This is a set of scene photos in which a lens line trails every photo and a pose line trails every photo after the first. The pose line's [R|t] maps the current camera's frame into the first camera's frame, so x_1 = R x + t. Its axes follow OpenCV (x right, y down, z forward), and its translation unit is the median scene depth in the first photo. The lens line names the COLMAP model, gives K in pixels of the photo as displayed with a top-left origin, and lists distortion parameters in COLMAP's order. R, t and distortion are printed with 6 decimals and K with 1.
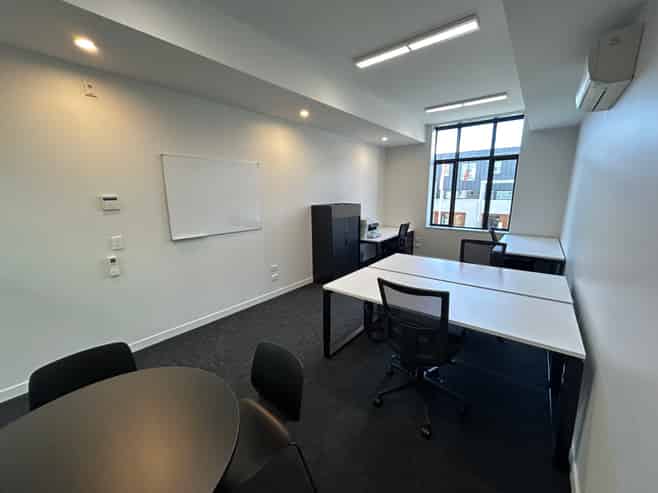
lens RADIAL K [[263.1, 0, 329.0], [0, 263.1, 246.5], [0, 0, 1]] dist [-0.000050, -0.000019]
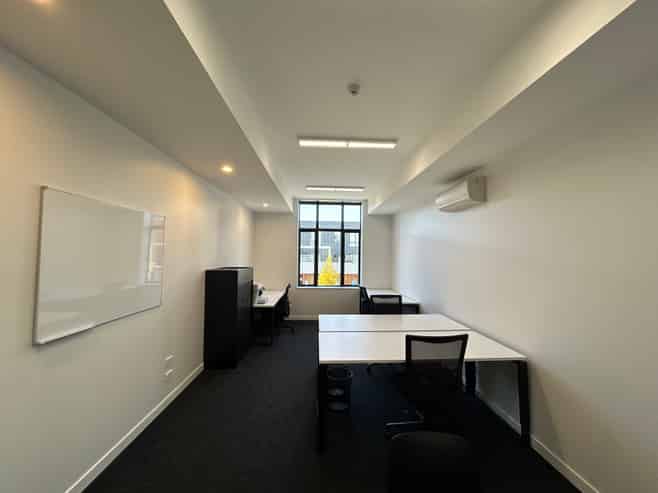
lens RADIAL K [[263.1, 0, 329.0], [0, 263.1, 246.5], [0, 0, 1]] dist [-0.000050, -0.000019]
pose [[0.757673, 0.035291, 0.651680, -0.285425], [0.115996, 0.975357, -0.187681, -0.027473], [-0.642243, 0.217794, 0.734908, 0.120861]]
